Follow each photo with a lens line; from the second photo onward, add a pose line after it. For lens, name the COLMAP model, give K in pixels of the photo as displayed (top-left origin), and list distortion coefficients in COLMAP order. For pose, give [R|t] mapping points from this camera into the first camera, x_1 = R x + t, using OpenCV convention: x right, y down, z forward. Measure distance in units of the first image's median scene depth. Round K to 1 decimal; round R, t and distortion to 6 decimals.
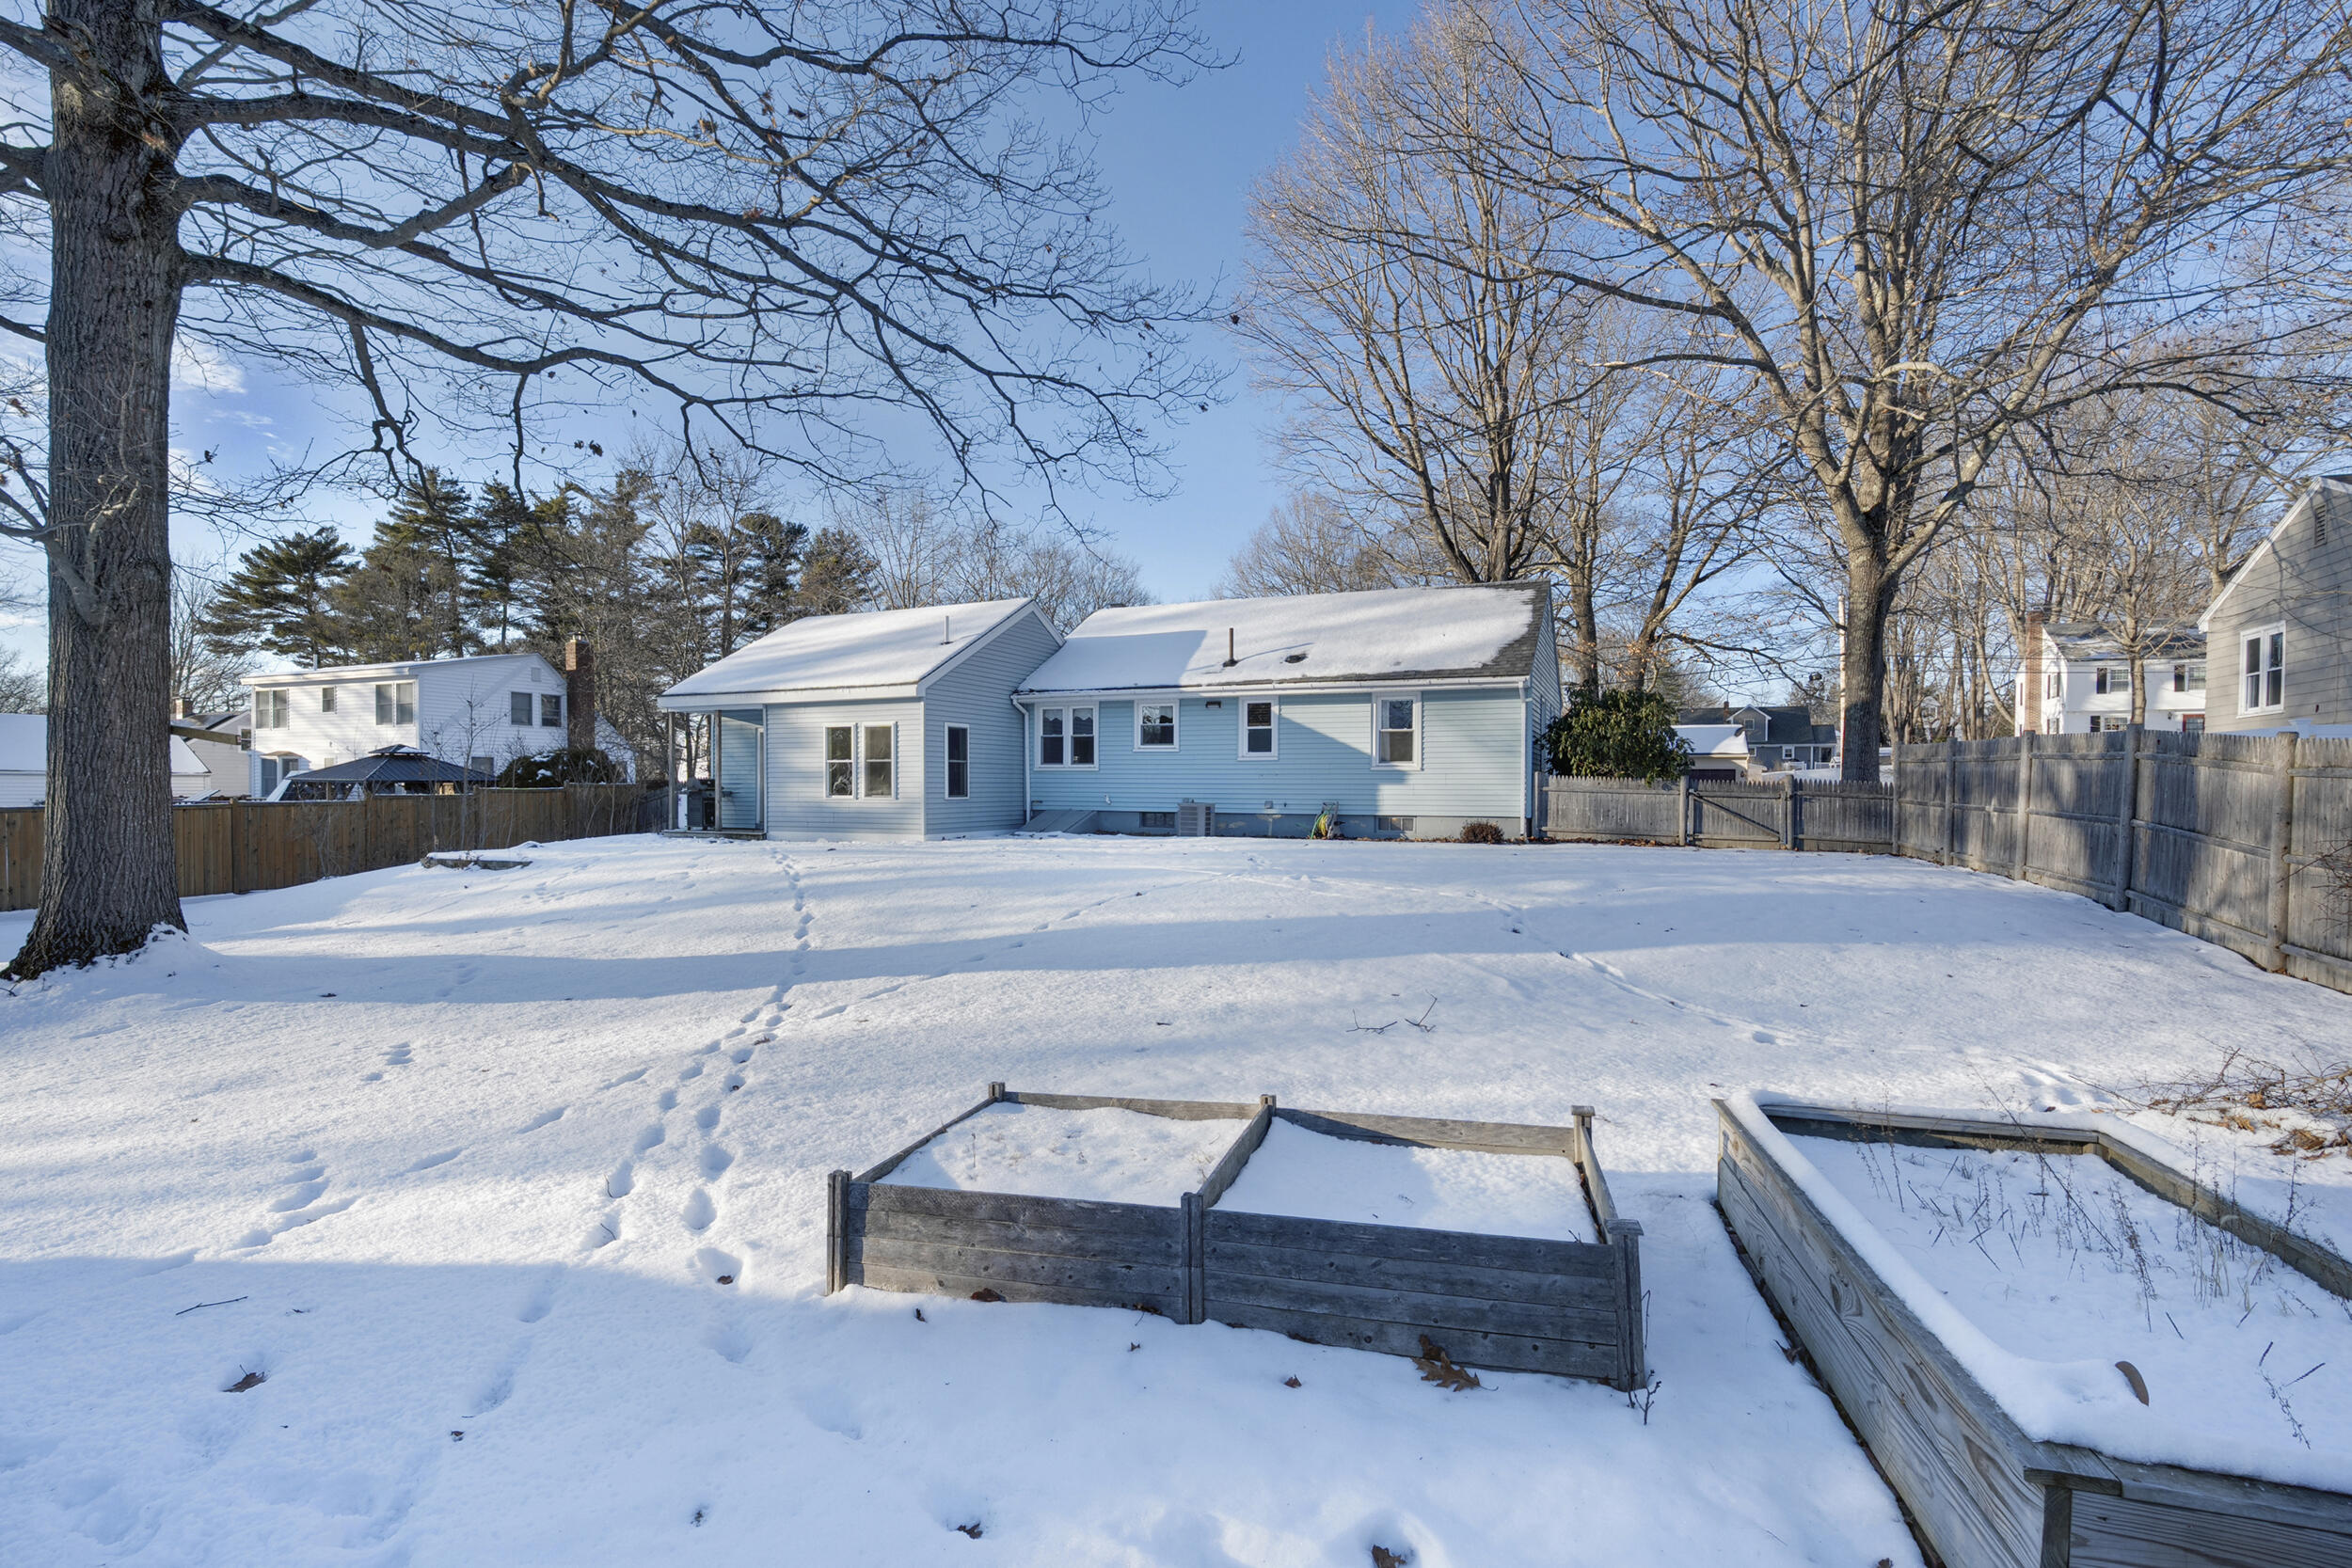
lens RADIAL K [[1013.2, 0, 1182.8], [0, 1013.2, 804.8], [0, 0, 1]] dist [0.000545, -0.000053]
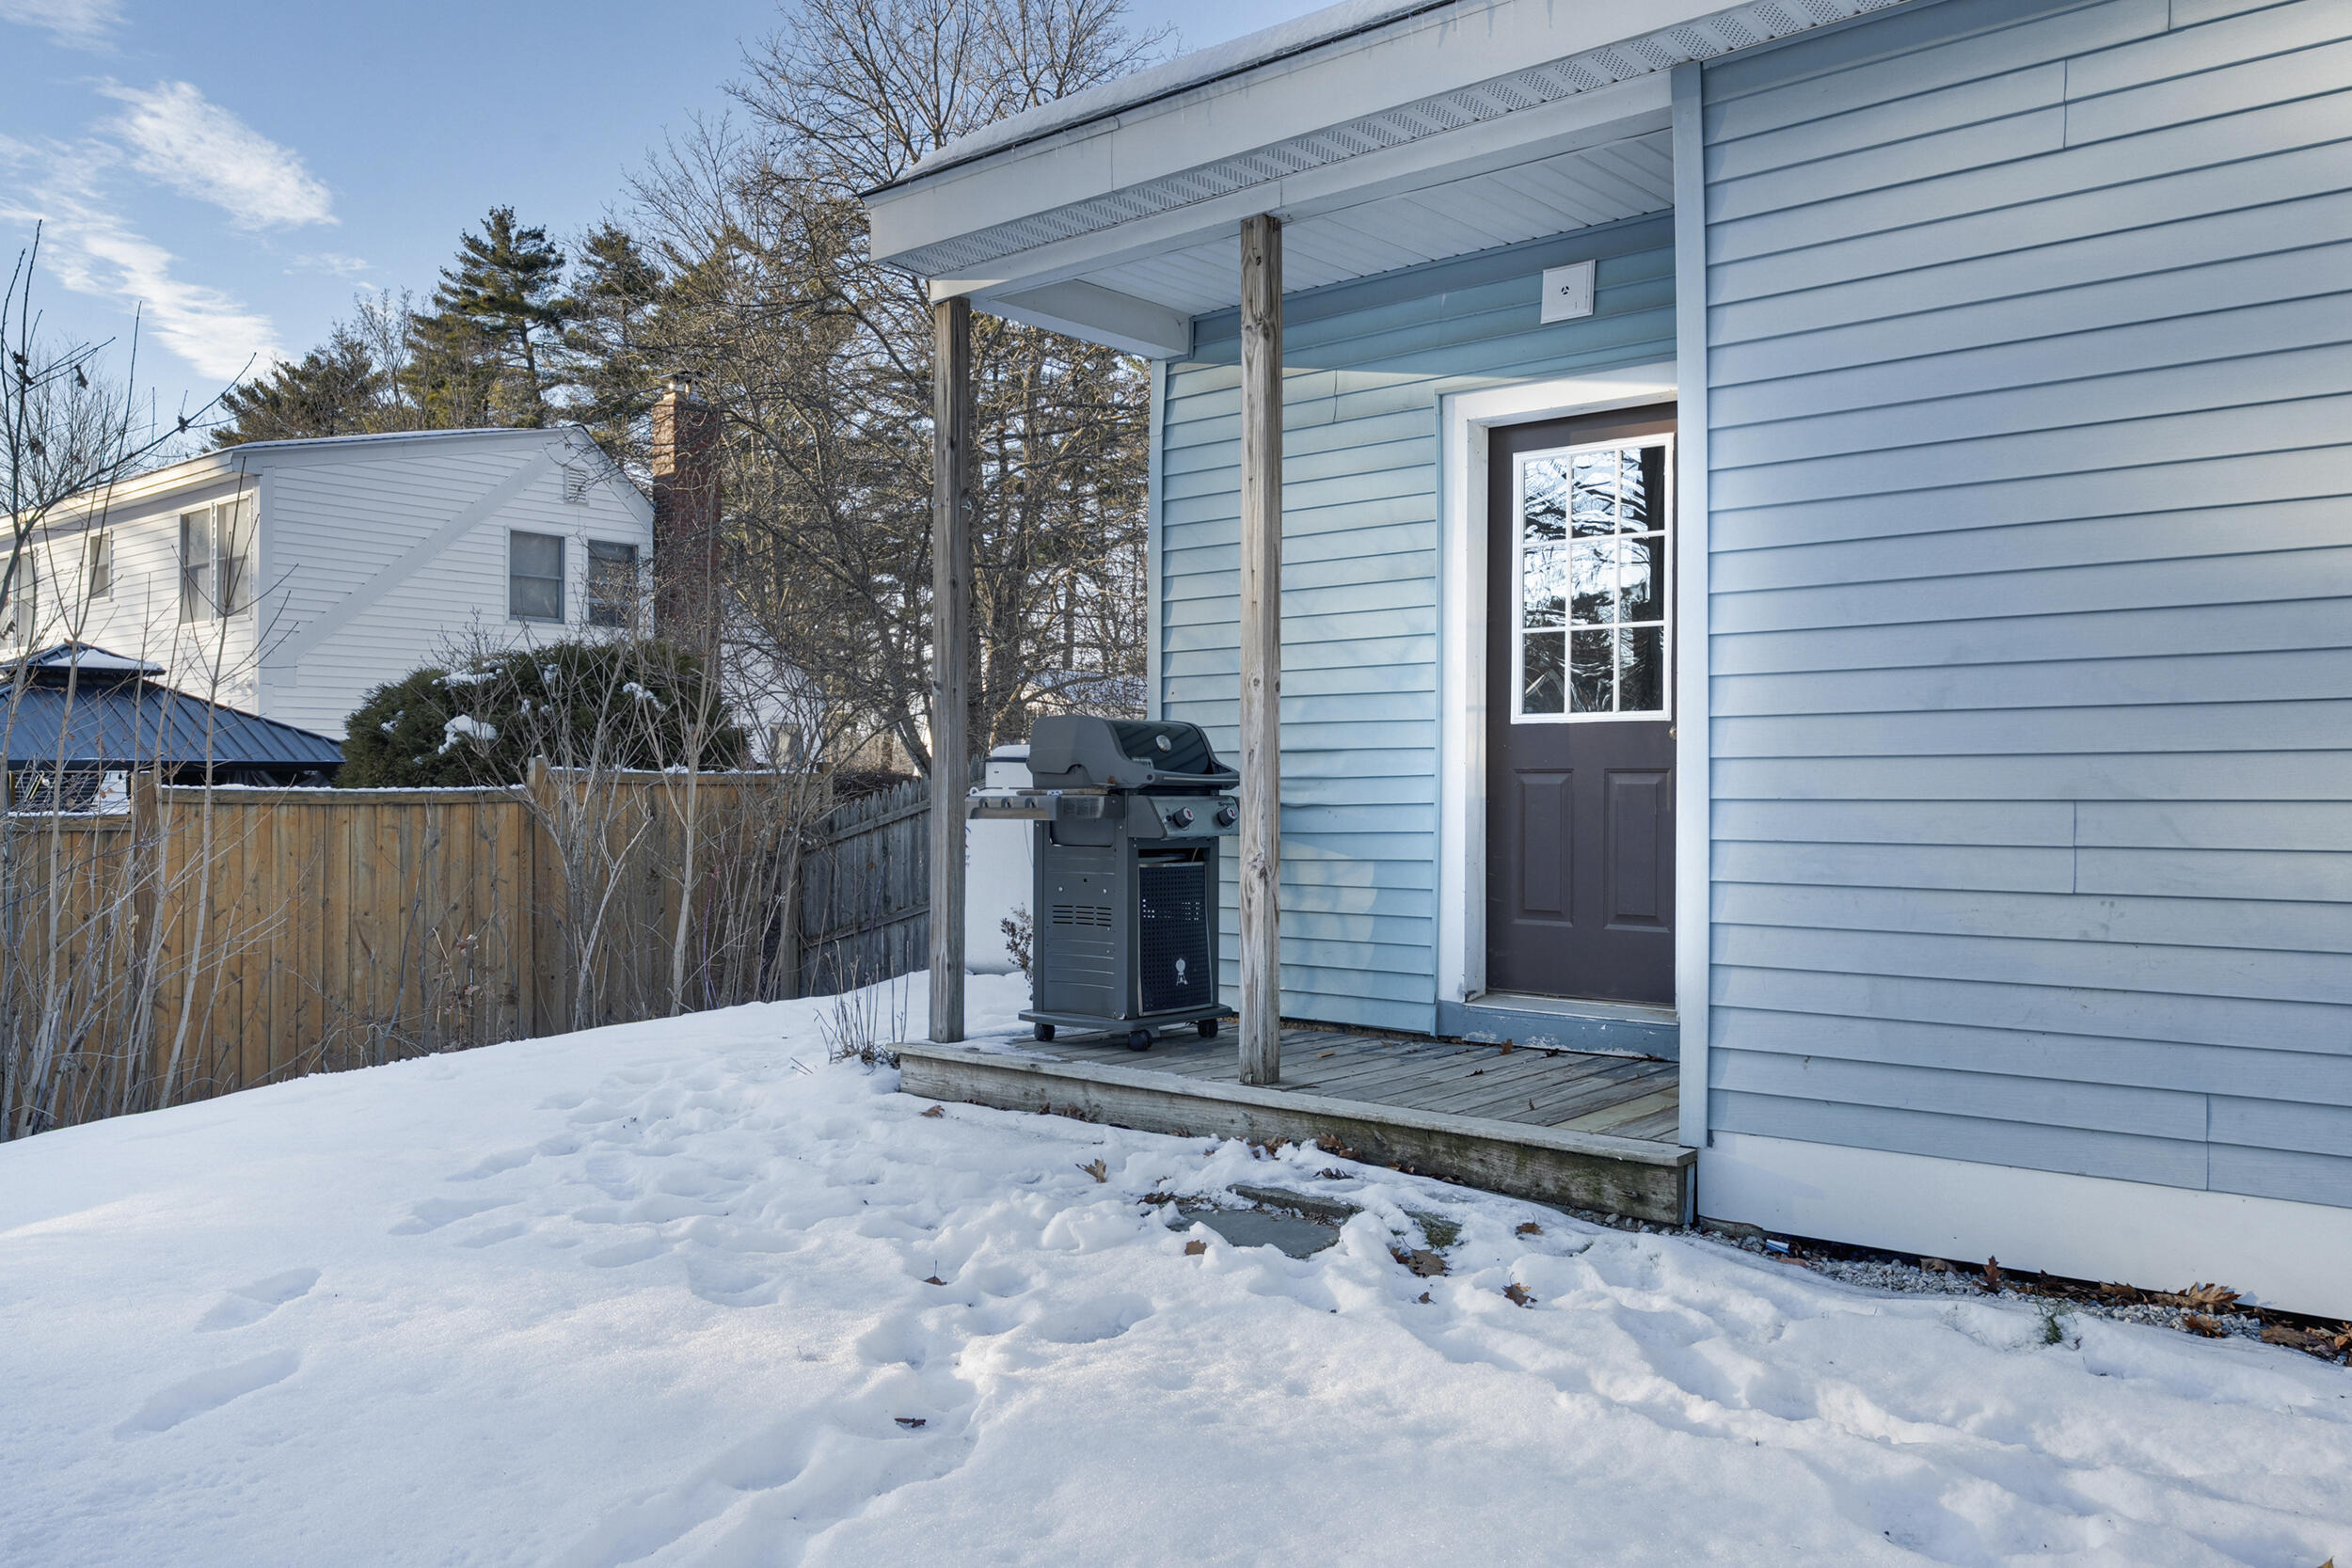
lens RADIAL K [[1013.2, 0, 1182.8], [0, 1013.2, 804.8], [0, 0, 1]] dist [0.000545, -0.000053]
pose [[0.982526, 0.005154, -0.186052, -0.275375], [-0.007620, 0.999892, -0.012543, -0.007261], [0.185967, 0.013742, 0.982460, 0.533618]]
